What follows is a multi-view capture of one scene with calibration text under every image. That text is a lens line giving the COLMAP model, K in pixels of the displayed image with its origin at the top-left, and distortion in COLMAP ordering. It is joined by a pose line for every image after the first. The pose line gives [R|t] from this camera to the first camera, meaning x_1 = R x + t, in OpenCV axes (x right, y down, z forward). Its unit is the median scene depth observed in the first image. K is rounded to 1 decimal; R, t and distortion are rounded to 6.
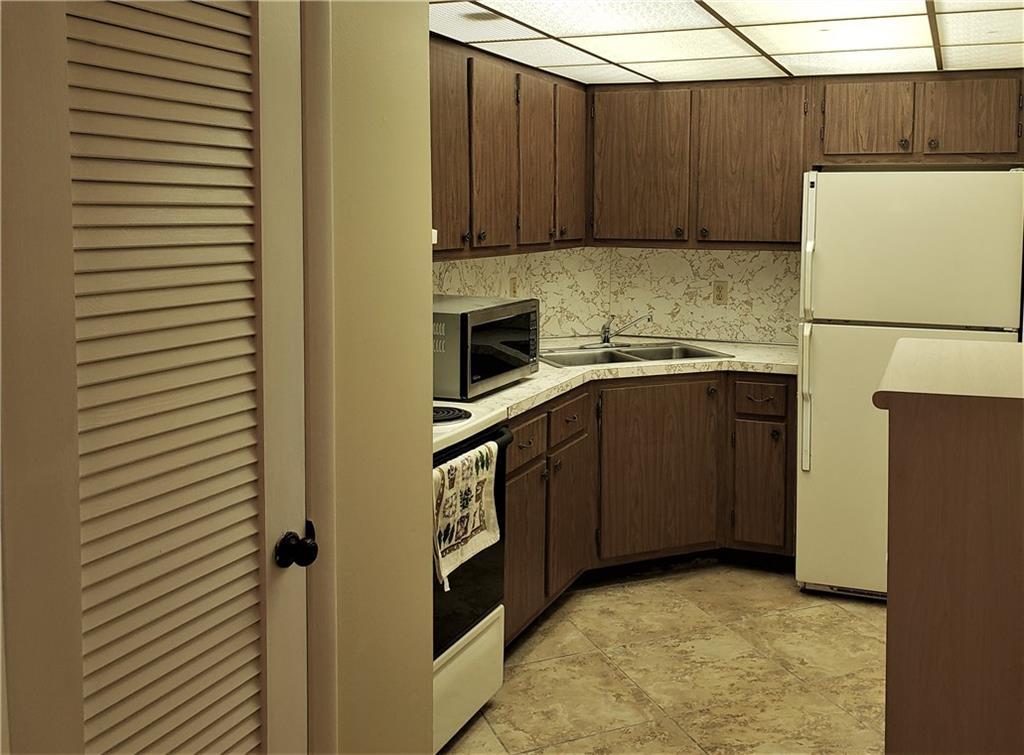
lens RADIAL K [[982.9, 0, 615.0], [0, 982.9, 273.0], [0, 0, 1]] dist [0.193310, 0.000000]
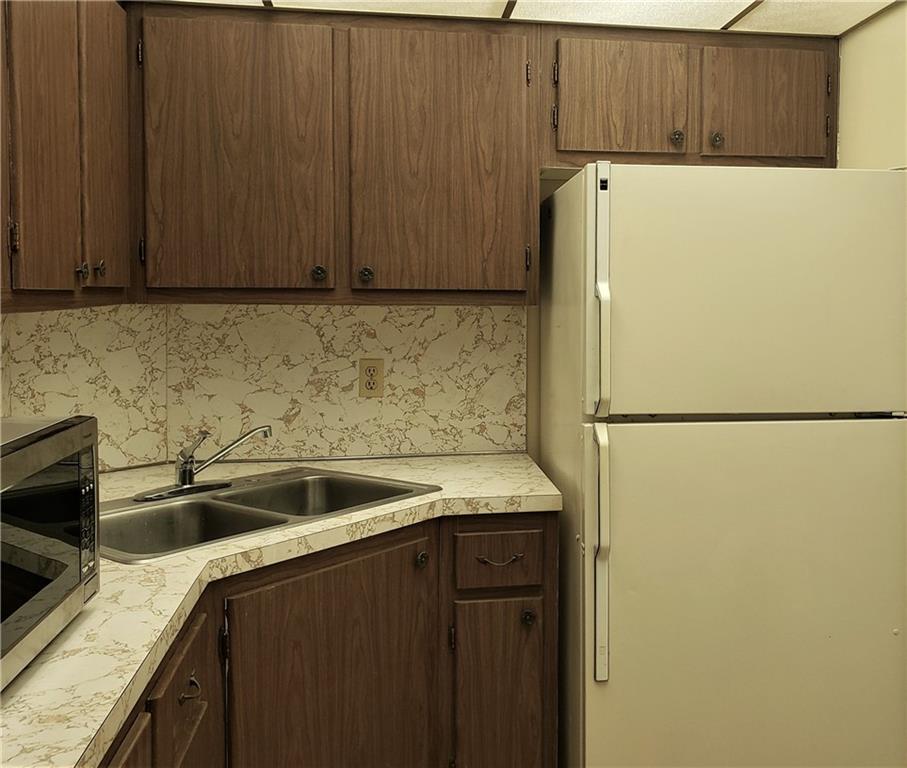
lens RADIAL K [[961.4, 0, 539.4], [0, 961.4, 328.8], [0, 0, 1]] dist [0.074986, 0.000000]
pose [[0.881515, -0.024319, 0.471529, -0.093893], [0.034836, 0.999301, -0.013587, 0.001616], [-0.470869, 0.028403, 0.881746, 0.488951]]
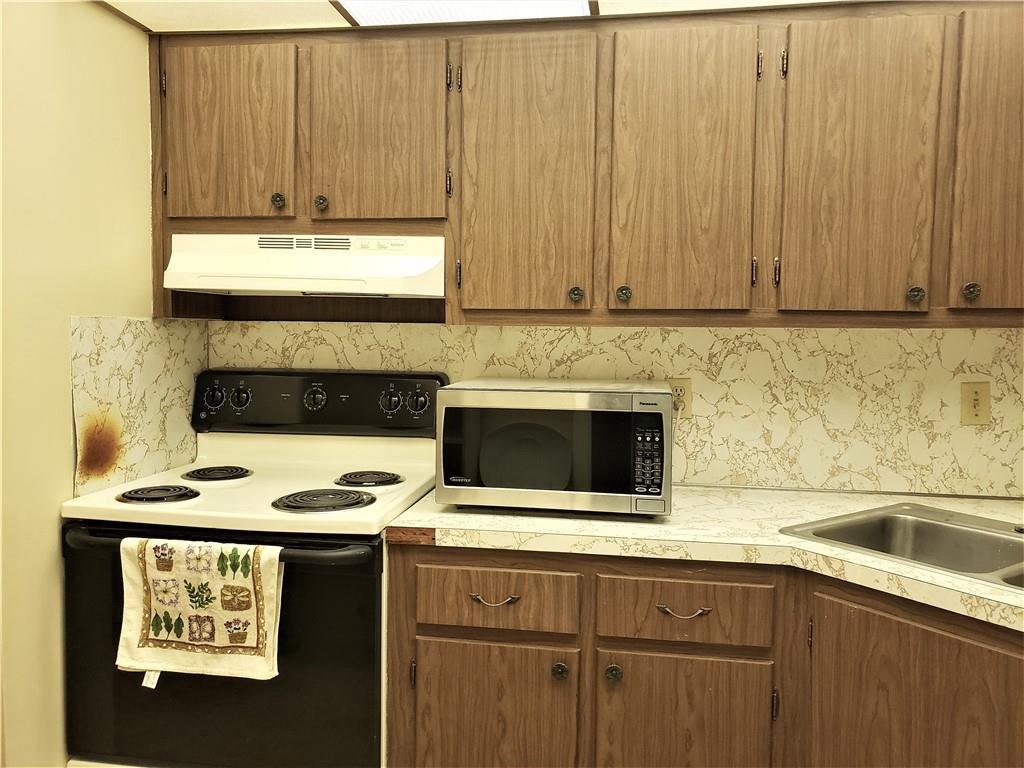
lens RADIAL K [[811.9, 0, 501.0], [0, 811.9, 367.0], [0, 0, 1]] dist [0.037927, -0.013013]
pose [[0.169660, 0.041229, -0.984640, 0.348866], [-0.074210, 0.996822, 0.028952, 0.002722], [0.982705, 0.068159, 0.172180, 0.720608]]
